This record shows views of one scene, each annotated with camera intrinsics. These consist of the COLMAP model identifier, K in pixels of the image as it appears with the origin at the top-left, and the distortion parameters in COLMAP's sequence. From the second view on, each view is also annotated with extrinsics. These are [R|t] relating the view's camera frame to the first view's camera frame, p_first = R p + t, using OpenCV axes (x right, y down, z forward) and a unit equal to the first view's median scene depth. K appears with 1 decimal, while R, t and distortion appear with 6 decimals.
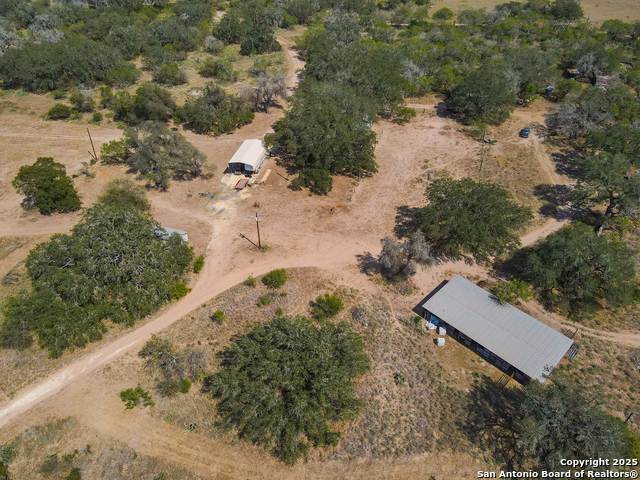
lens RADIAL K [[466.0, 0, 319.4], [0, 466.0, 242.2], [0, 0, 1]] dist [0.003355, 0.021866]
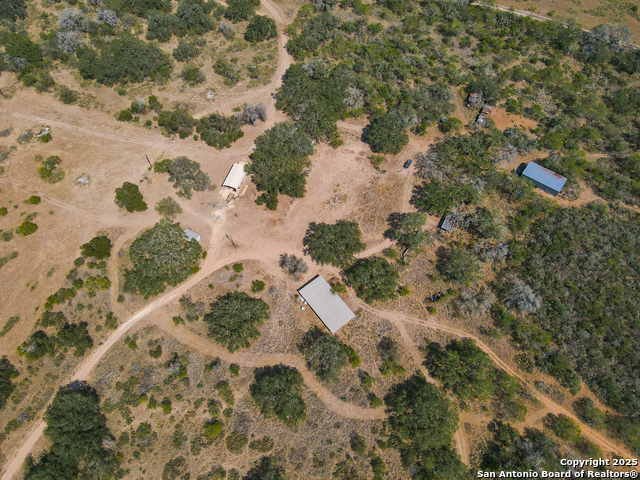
lens RADIAL K [[466.0, 0, 322.3], [0, 466.0, 240.1], [0, 0, 1]] dist [0.003355, 0.021866]
pose [[0.992169, 0.092496, -0.083940, 0.410473], [-0.051871, 0.916456, 0.396759, -0.815382], [0.113626, -0.389298, 0.914077, -0.786915]]
